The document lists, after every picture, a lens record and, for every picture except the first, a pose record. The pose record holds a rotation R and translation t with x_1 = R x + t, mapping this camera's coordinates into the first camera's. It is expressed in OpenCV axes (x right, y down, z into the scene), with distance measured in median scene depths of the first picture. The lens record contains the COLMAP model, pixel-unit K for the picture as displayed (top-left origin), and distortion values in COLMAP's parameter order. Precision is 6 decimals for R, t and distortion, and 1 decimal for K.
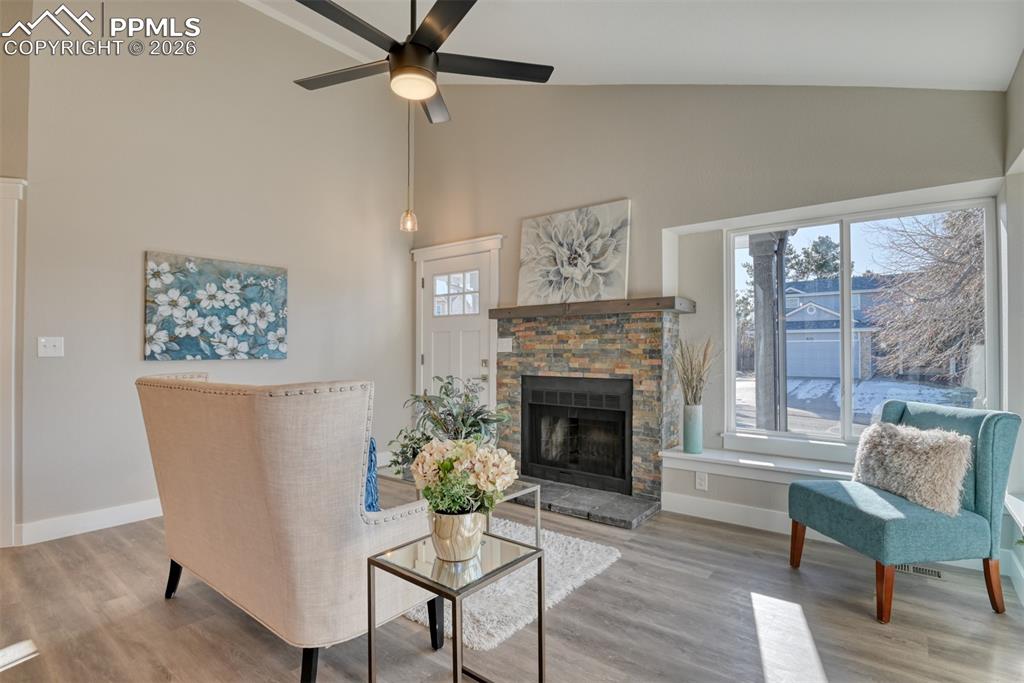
lens RADIAL K [[503.1, 0, 512.0], [0, 503.1, 341.5], [0, 0, 1]] dist [-0.030223, -0.000844]
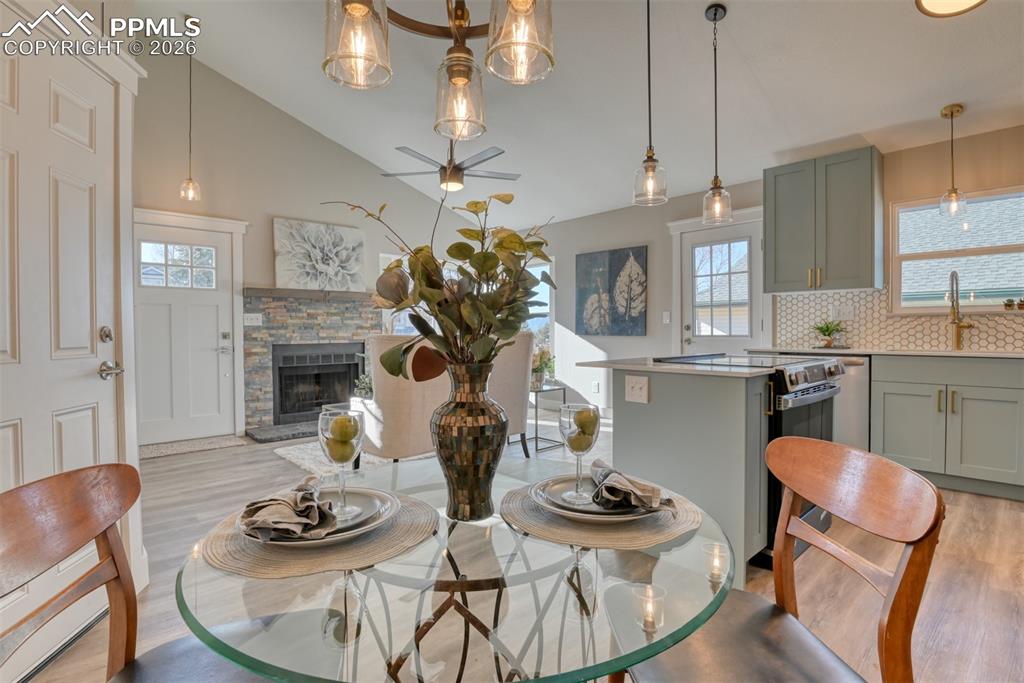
lens RADIAL K [[503.1, 0, 512.0], [0, 503.1, 341.5], [0, 0, 1]] dist [-0.030223, -0.000844]
pose [[0.140573, -0.016043, 0.989940, -1.168076], [-0.006011, 0.999836, 0.017057, 0.037881], [-0.990052, -0.008349, 0.140454, 0.273288]]
